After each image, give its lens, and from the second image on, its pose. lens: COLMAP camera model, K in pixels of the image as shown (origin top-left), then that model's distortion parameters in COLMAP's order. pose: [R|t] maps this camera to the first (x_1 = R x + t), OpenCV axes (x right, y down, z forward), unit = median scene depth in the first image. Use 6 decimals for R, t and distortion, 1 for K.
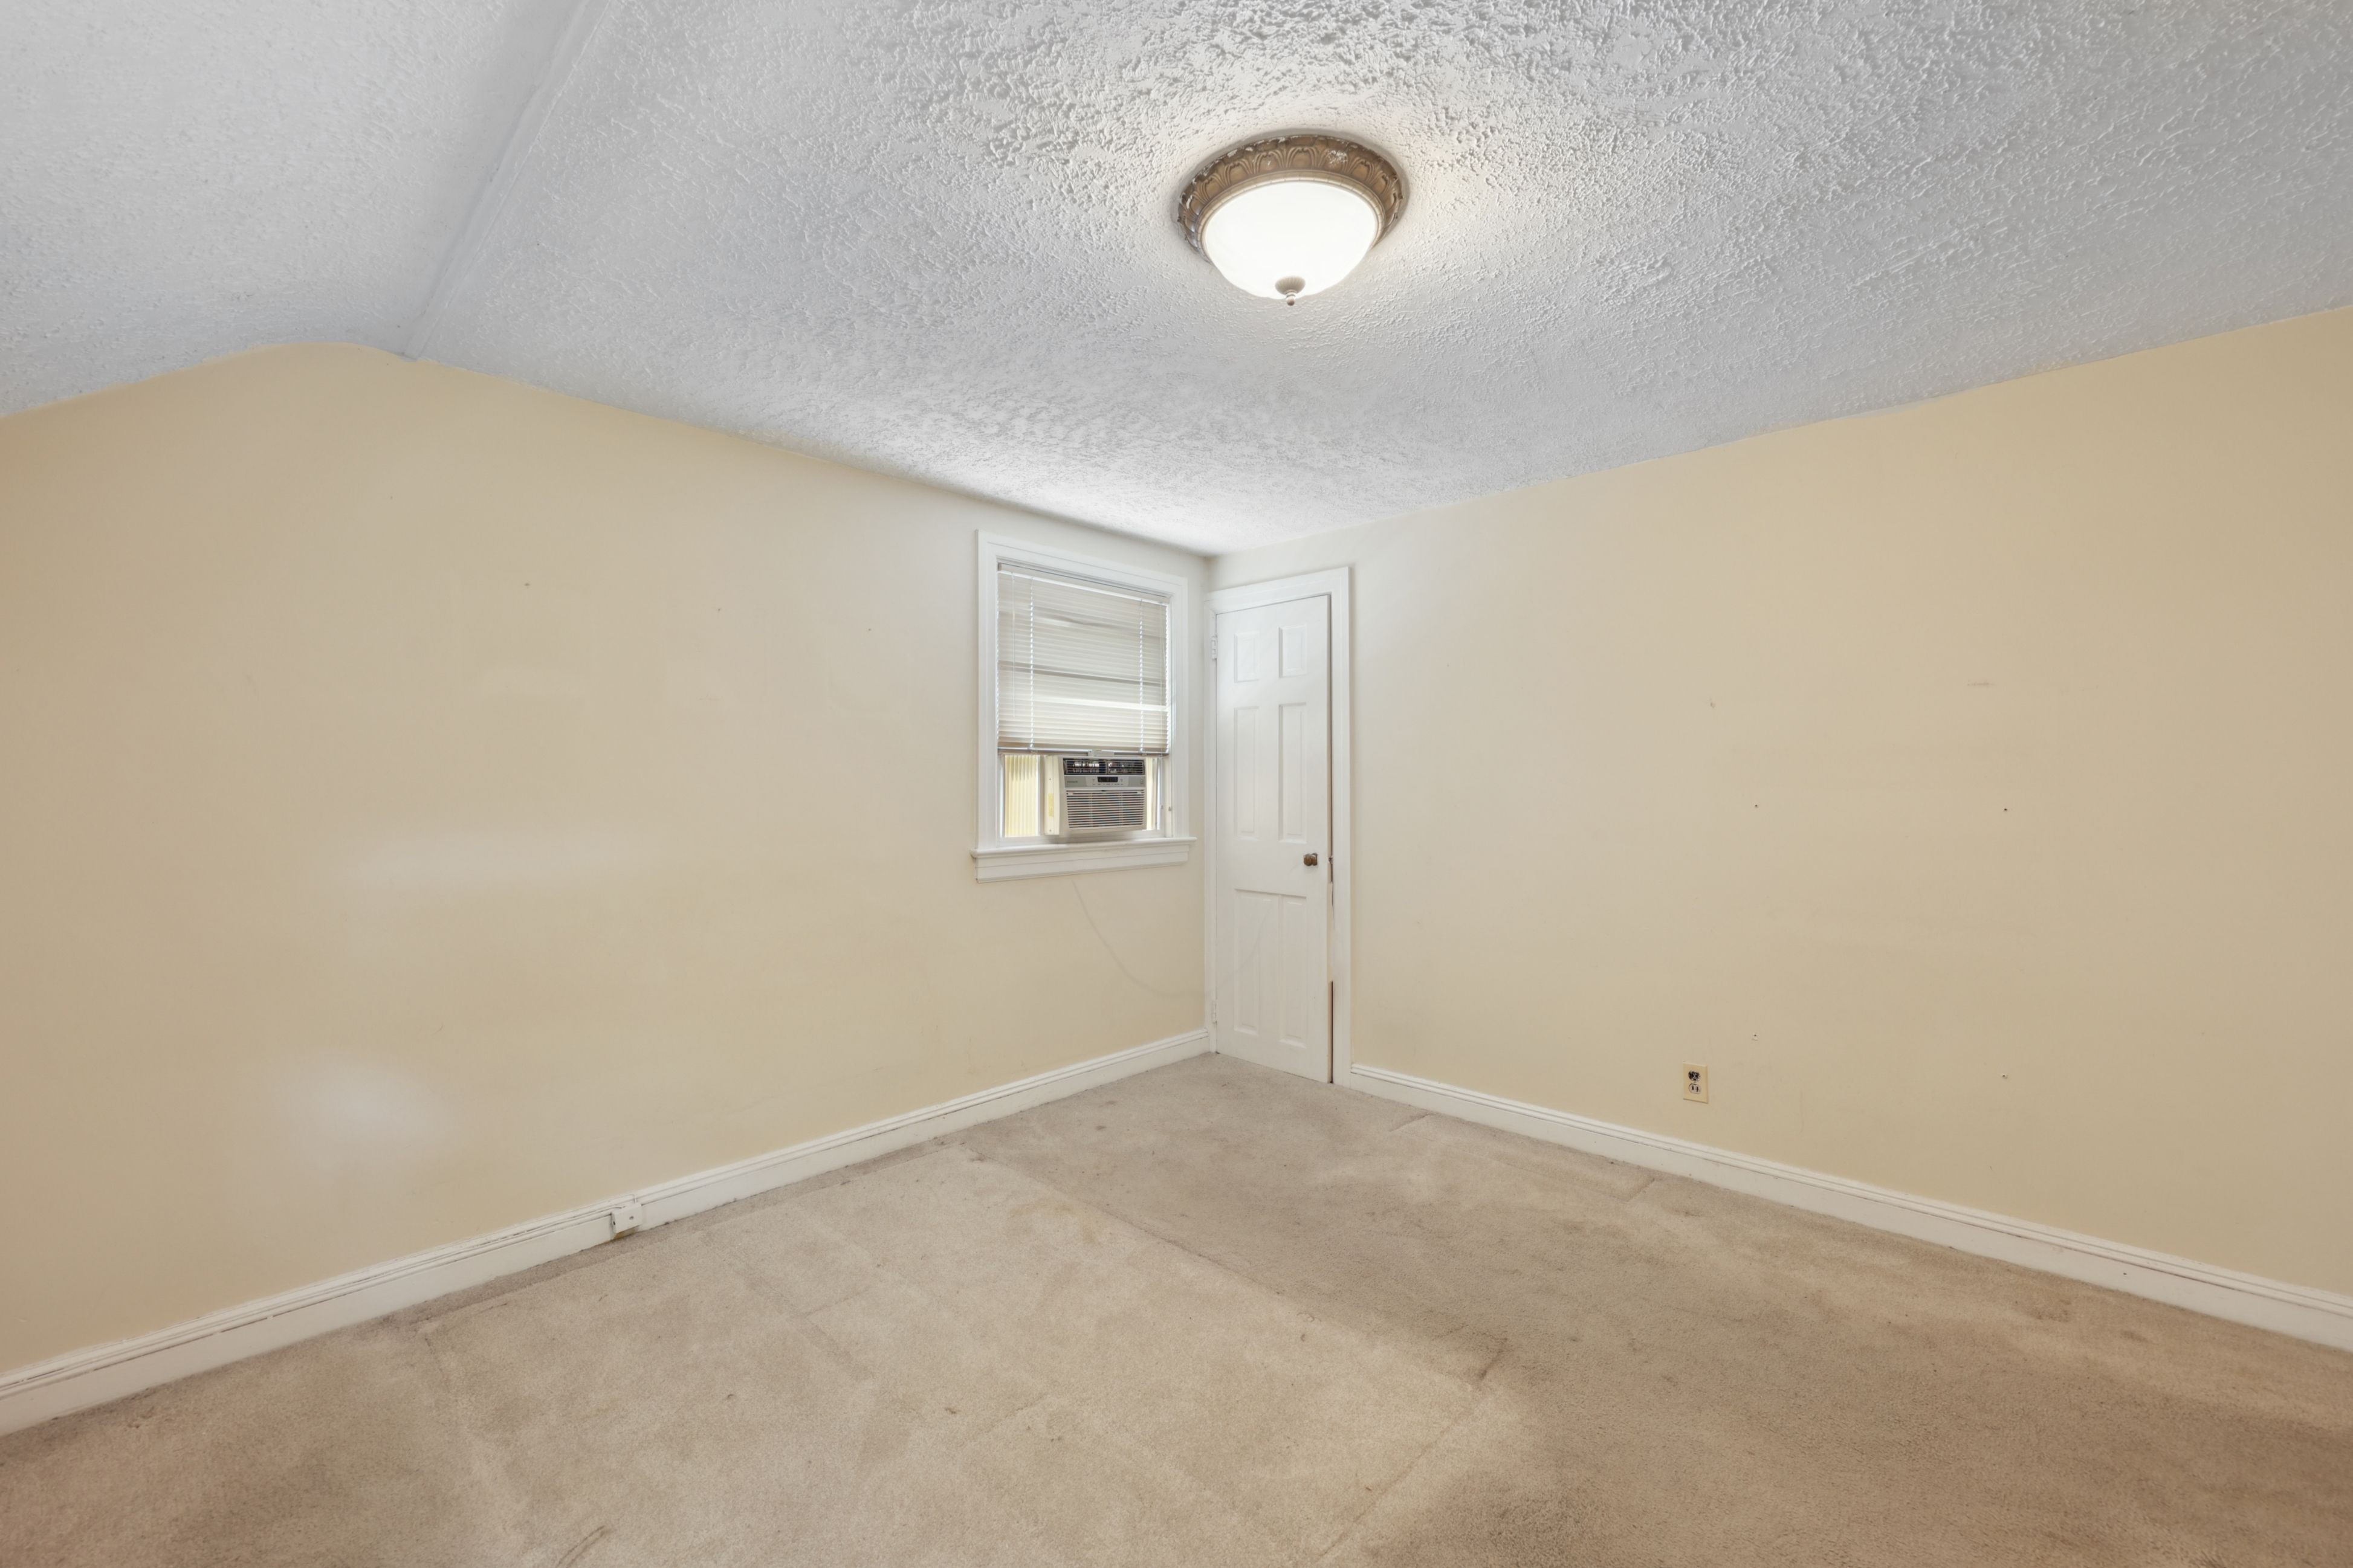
lens RADIAL K [[960.4, 0, 1170.1], [0, 960.4, 779.9], [0, 0, 1]] dist [0.002252, 0.001593]
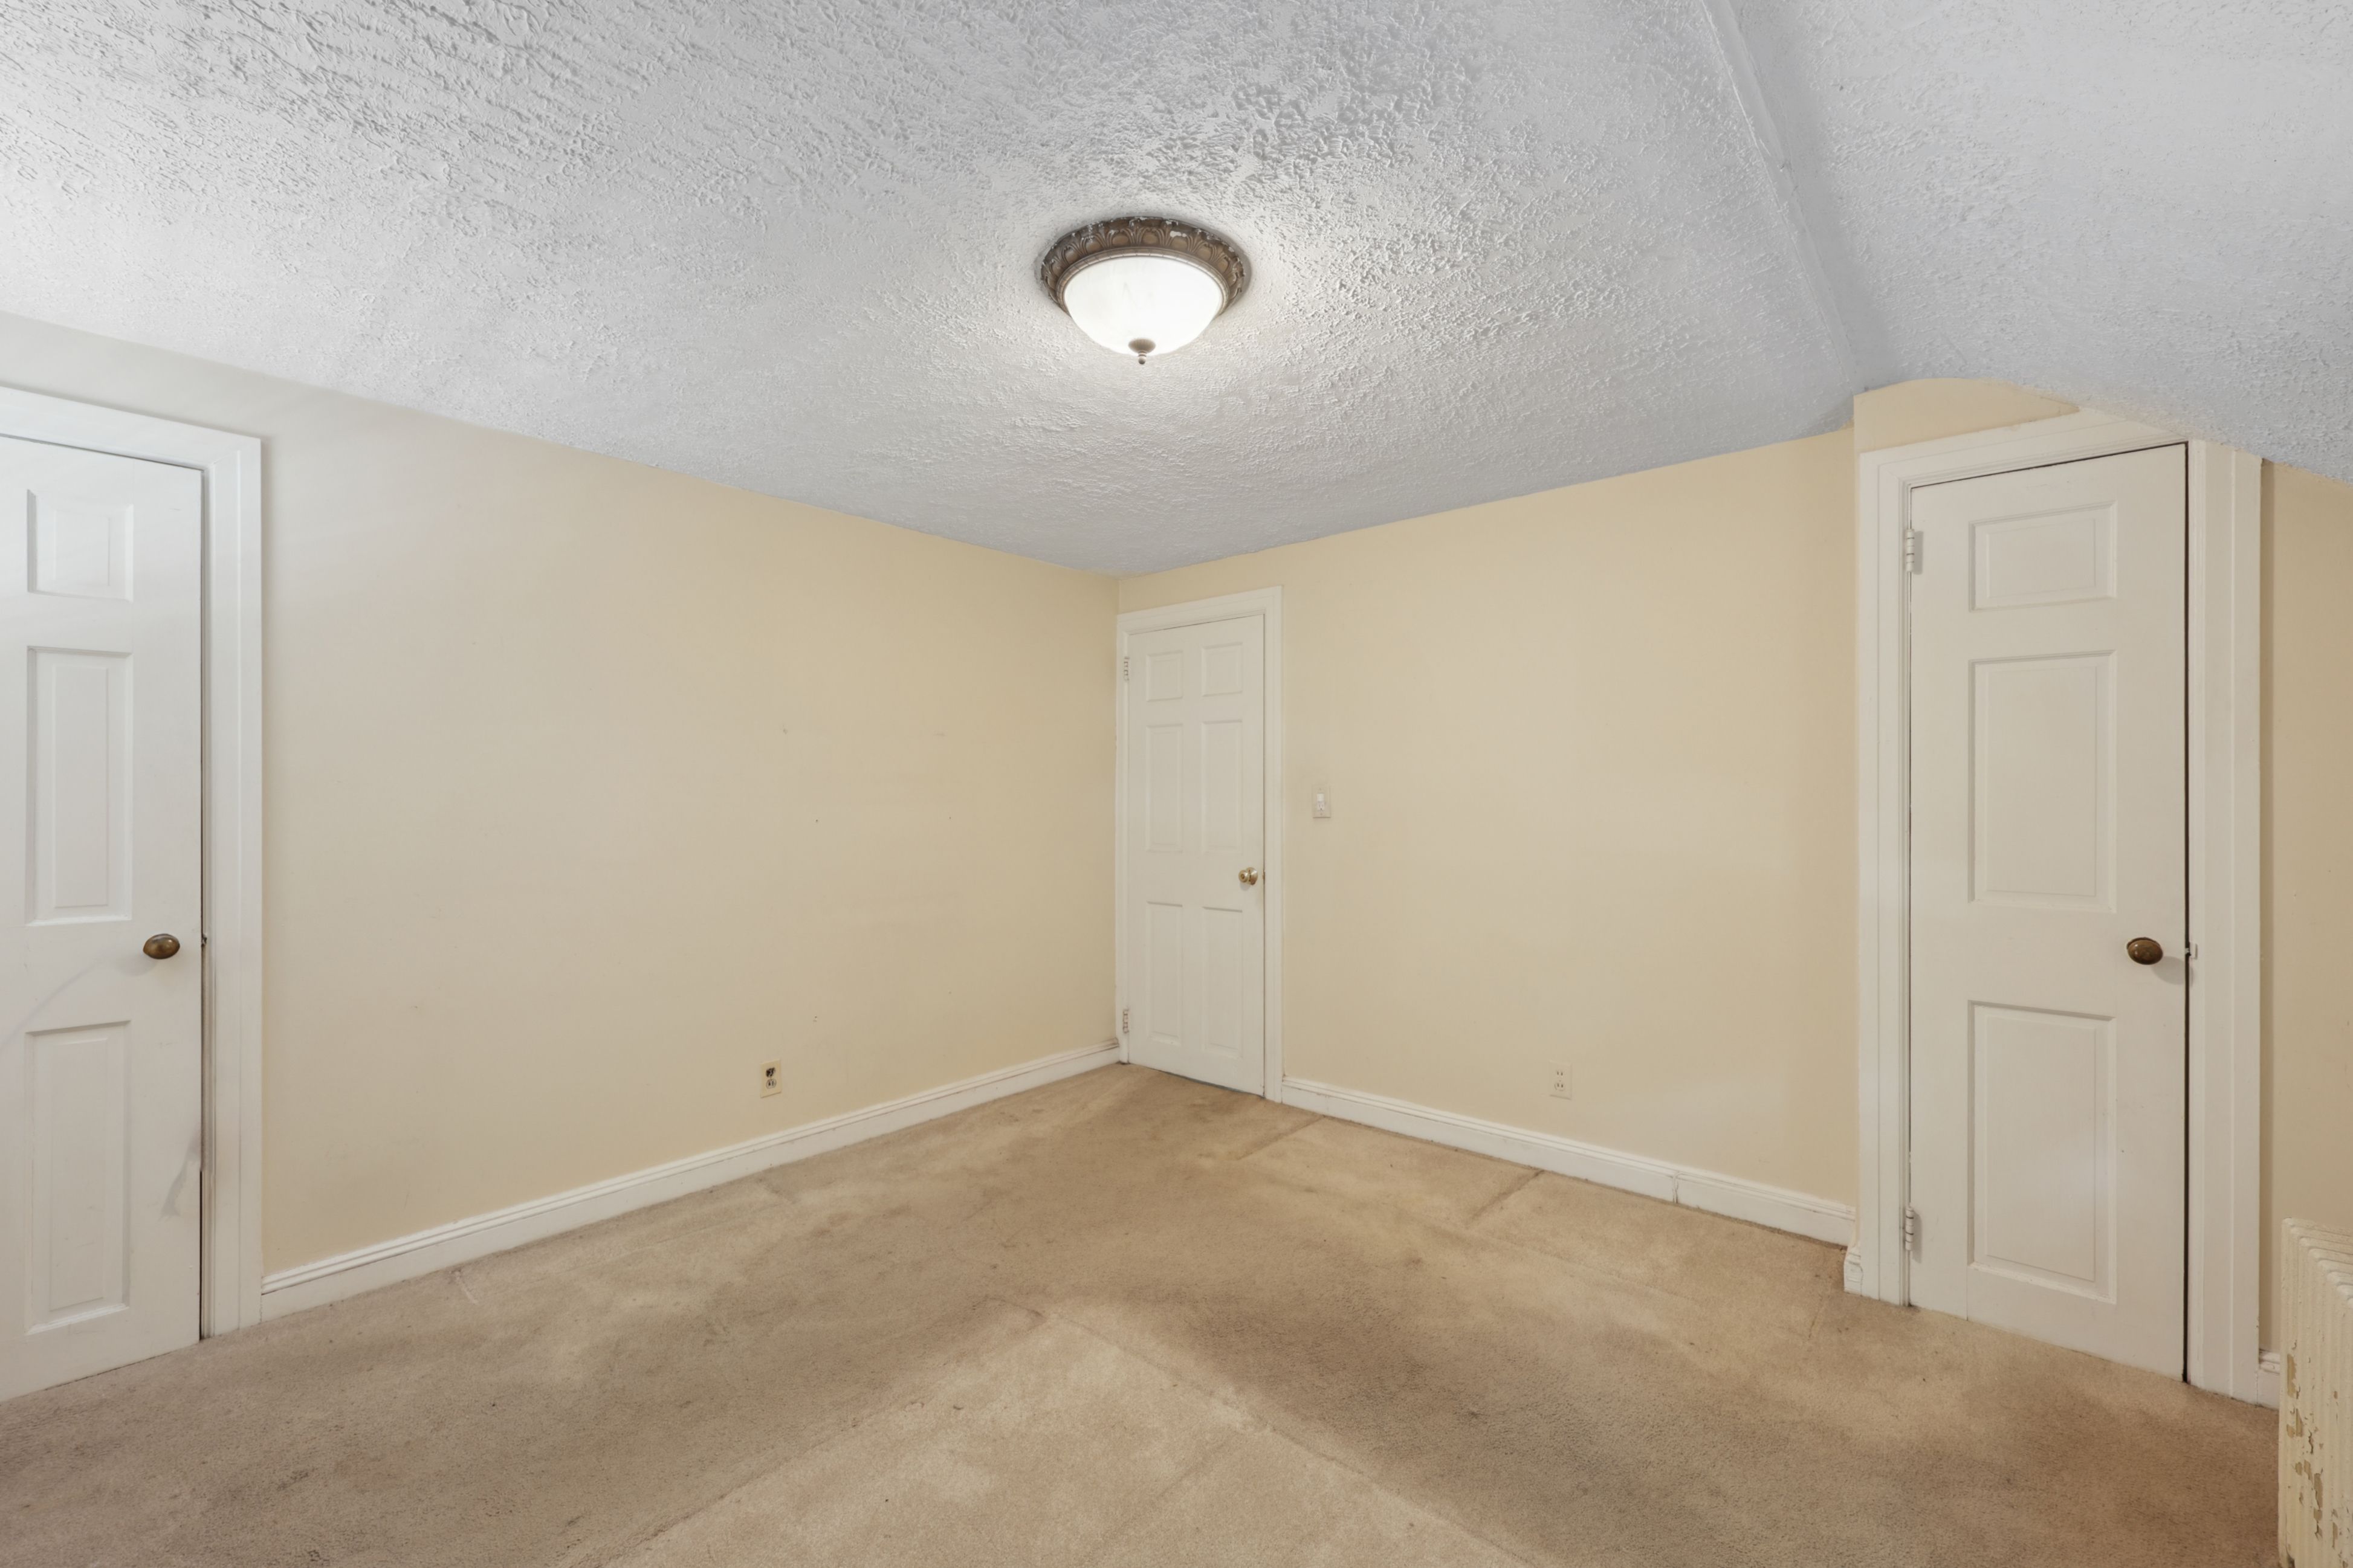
lens RADIAL K [[960.4, 0, 1195.4], [0, 960.4, 794.1], [0, 0, 1]] dist [0.002252, 0.001593]
pose [[-0.068063, 0.002358, 0.997678, -0.475252], [0.000774, 0.999997, -0.002311, -0.001836], [-0.997681, 0.000615, -0.068064, 0.499417]]
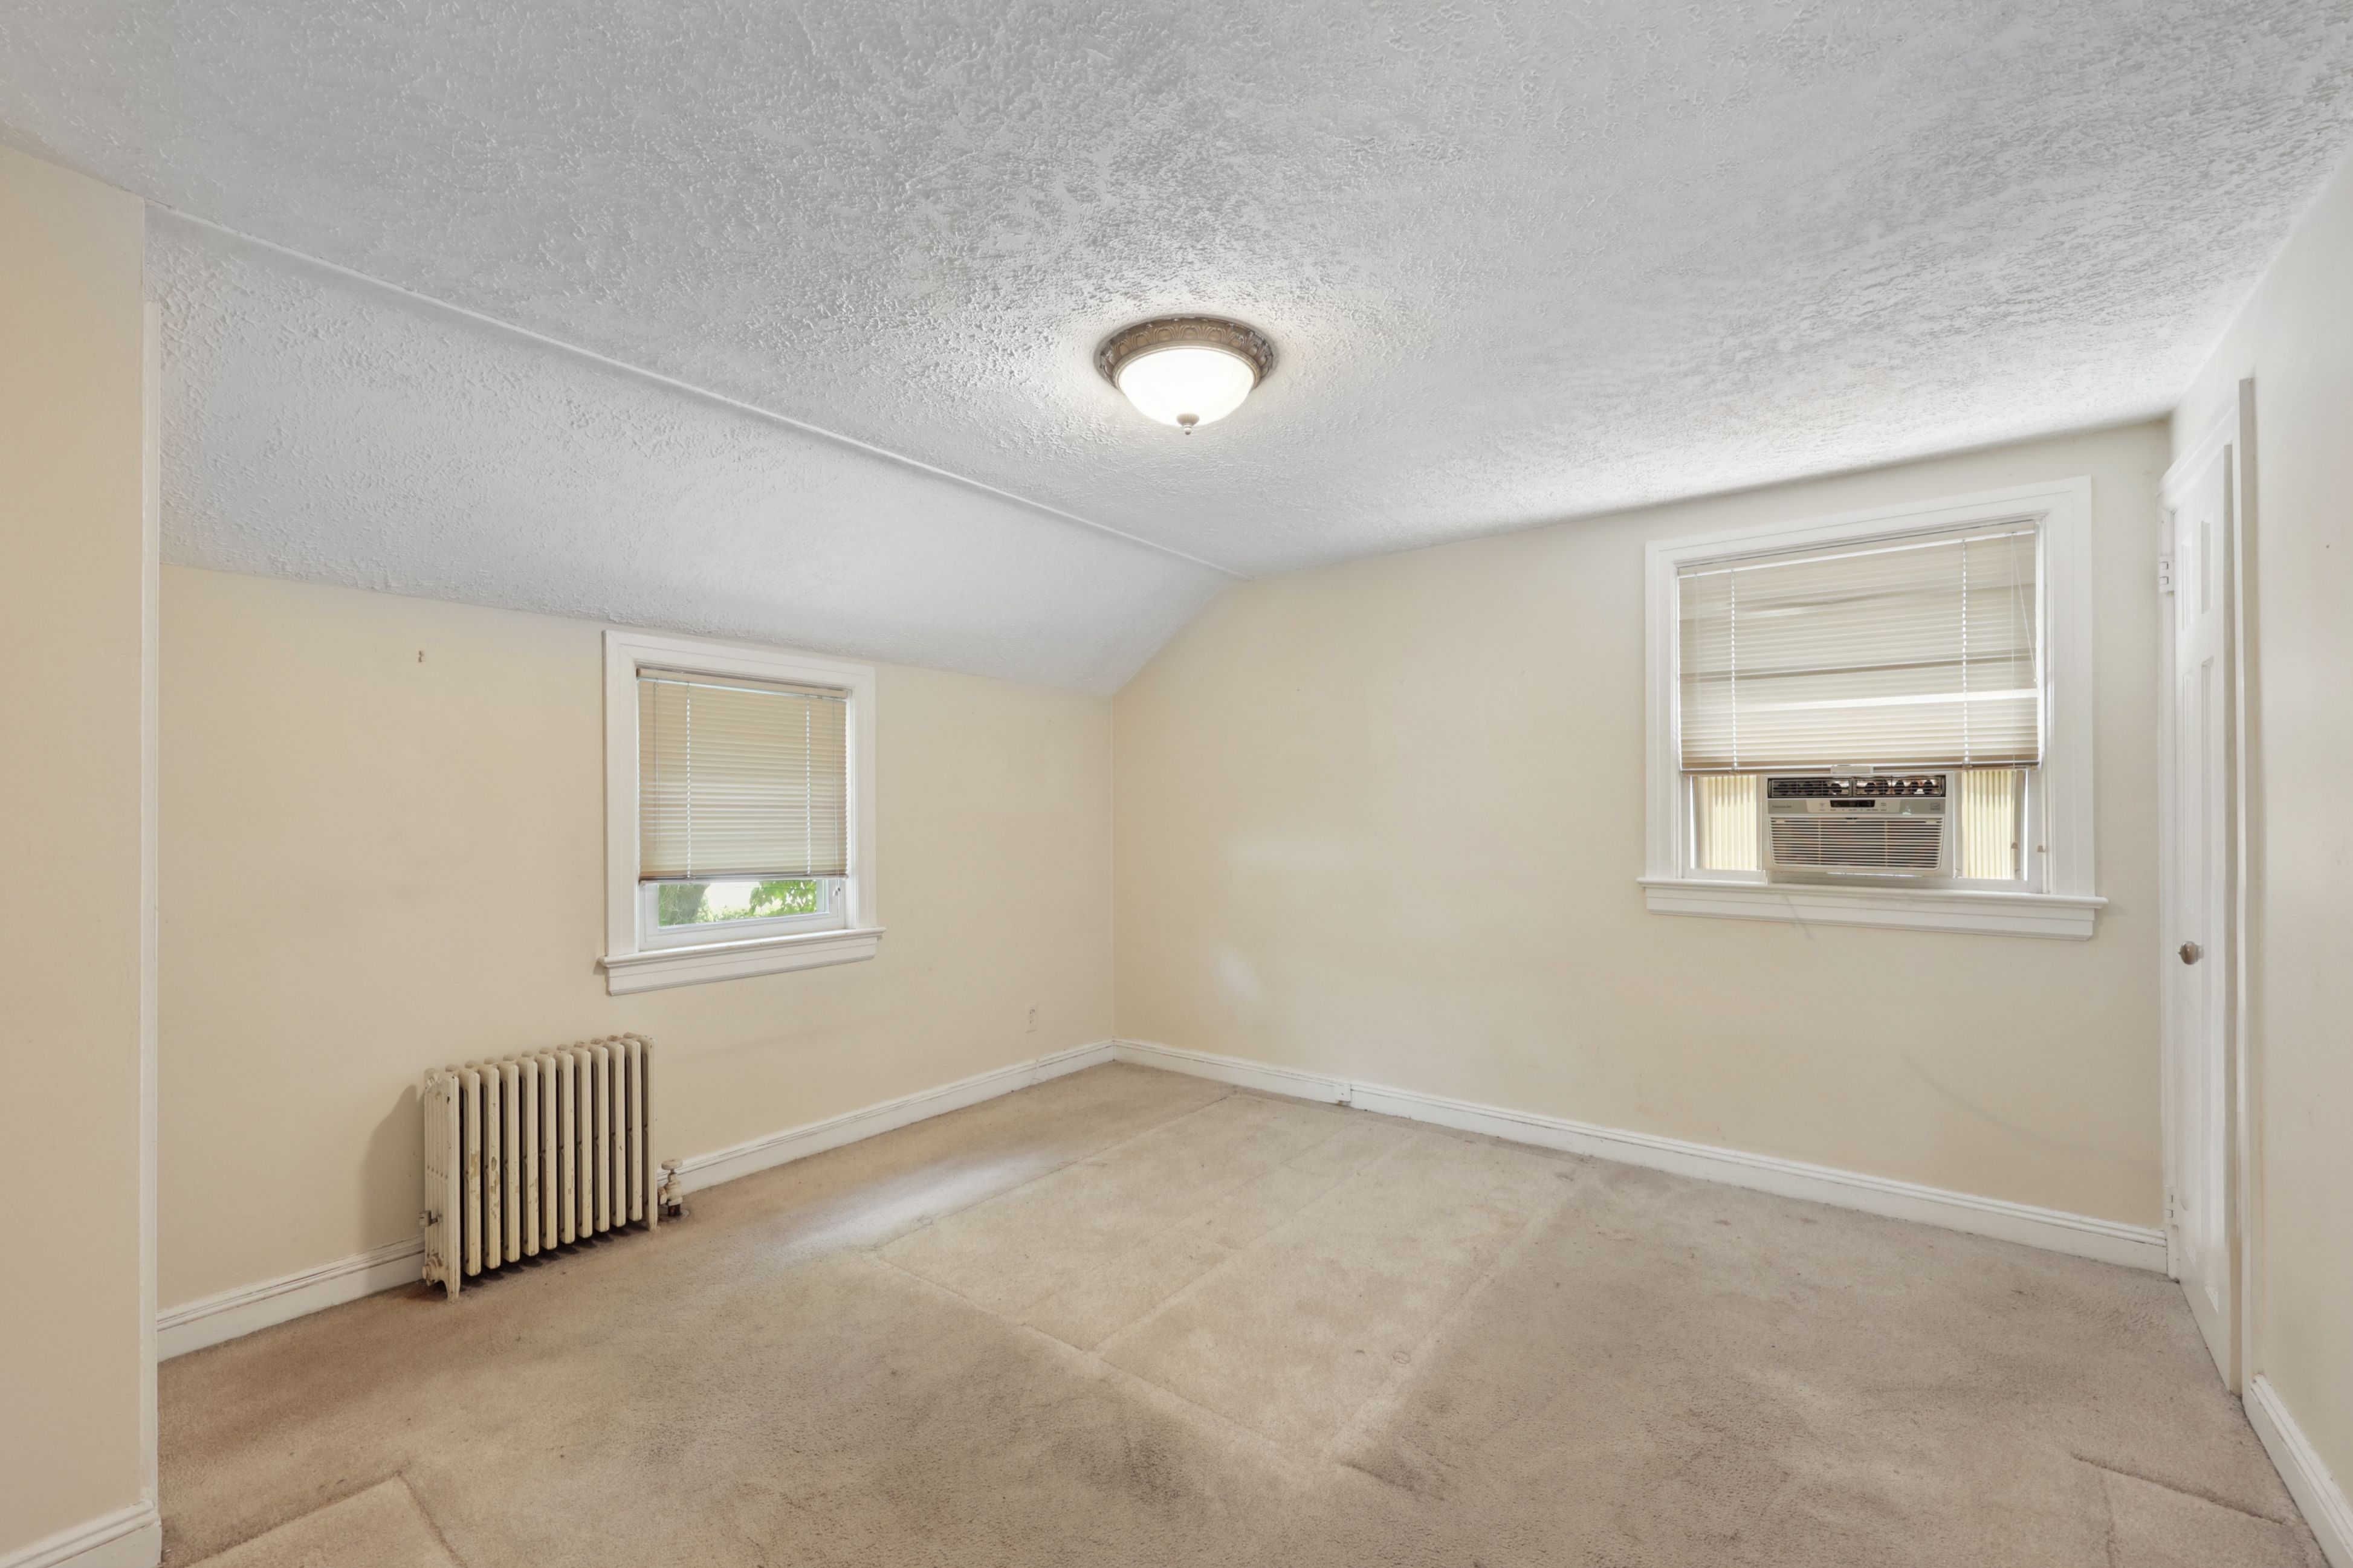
lens RADIAL K [[960.4, 0, 1152.6], [0, 960.4, 799.6], [0, 0, 1]] dist [0.002252, 0.001593]
pose [[0.099461, -0.005907, -0.995024, 0.679825], [0.003794, 0.999977, -0.005557, -0.001640], [0.995034, -0.003223, 0.099482, 0.408243]]
